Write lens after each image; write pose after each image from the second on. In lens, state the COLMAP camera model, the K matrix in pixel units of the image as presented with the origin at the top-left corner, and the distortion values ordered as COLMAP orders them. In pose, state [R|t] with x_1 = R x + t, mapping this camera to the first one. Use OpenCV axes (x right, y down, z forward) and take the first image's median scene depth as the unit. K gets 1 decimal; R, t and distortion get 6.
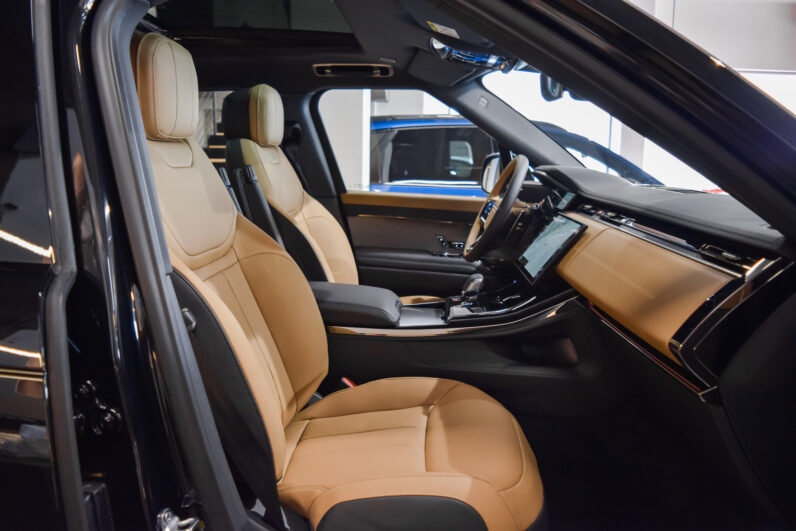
lens RADIAL K [[626.2, 0, 398.0], [0, 626.2, 265.5], [0, 0, 1]] dist [-0.078294, 0.008503]
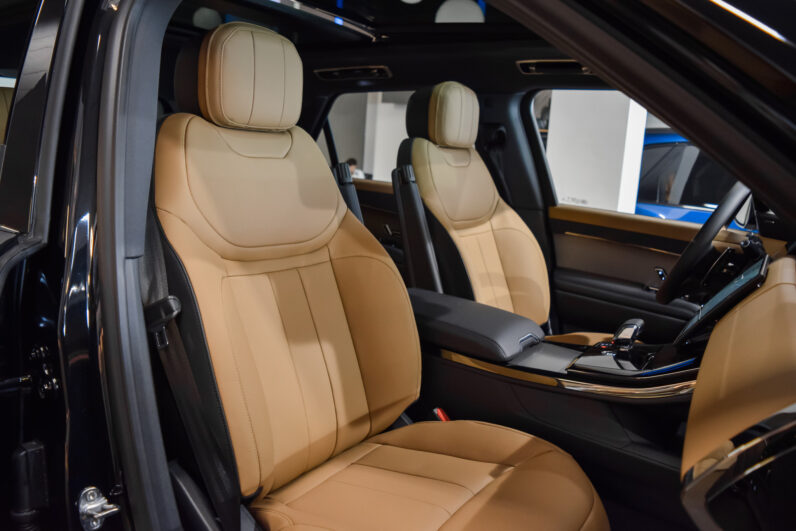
lens RADIAL K [[626.2, 0, 398.0], [0, 626.2, 265.5], [0, 0, 1]] dist [-0.078294, 0.008503]
pose [[0.861462, 0.131508, -0.490499, 0.247014], [-0.140176, 0.989940, 0.019224, -0.026453], [0.488092, 0.052196, 0.871230, 0.176593]]
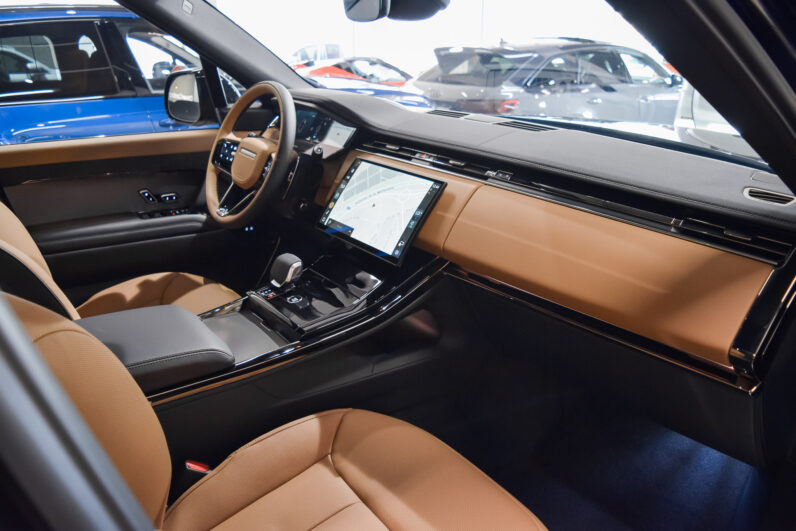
lens RADIAL K [[626.2, 0, 398.0], [0, 626.2, 265.5], [0, 0, 1]] dist [-0.078294, 0.008503]
pose [[0.769266, -0.248831, 0.588483, -0.228204], [0.128245, 0.962437, 0.239309, -0.143396], [-0.625925, -0.108622, 0.772281, 0.331497]]
